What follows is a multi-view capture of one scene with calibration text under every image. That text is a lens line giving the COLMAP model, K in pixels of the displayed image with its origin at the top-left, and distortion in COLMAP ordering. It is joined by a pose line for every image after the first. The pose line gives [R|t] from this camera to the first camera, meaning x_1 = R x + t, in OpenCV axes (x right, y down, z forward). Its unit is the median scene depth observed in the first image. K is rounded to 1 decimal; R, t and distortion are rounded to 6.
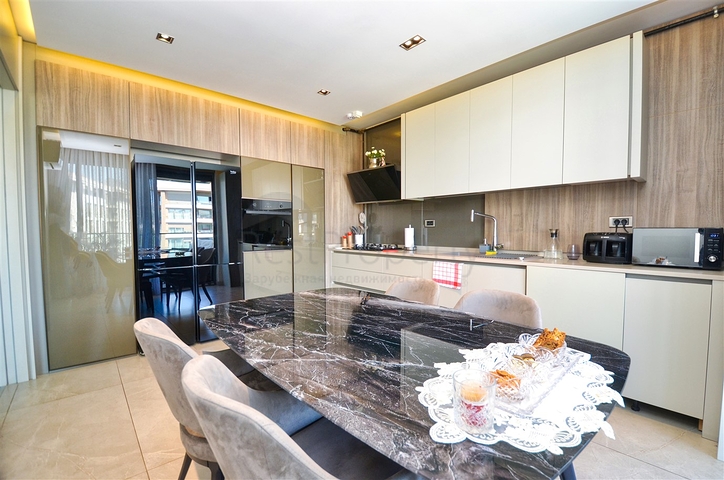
lens RADIAL K [[316.3, 0, 374.7], [0, 316.3, 248.3], [0, 0, 1]] dist [0.011160, -0.018843]
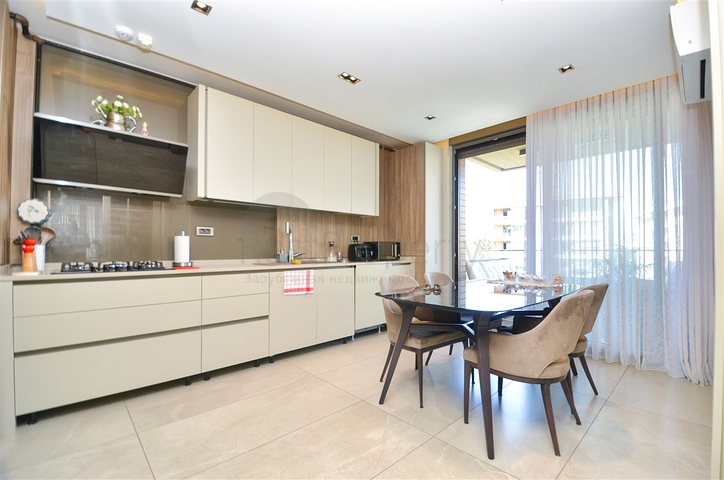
lens RADIAL K [[316.3, 0, 374.7], [0, 316.3, 248.3], [0, 0, 1]] dist [0.011160, -0.018843]
pose [[-0.011063, 0.011006, 0.999878, -0.818006], [0.057746, 0.998278, -0.010350, -0.003477], [-0.998270, 0.057624, -0.011679, 0.759626]]
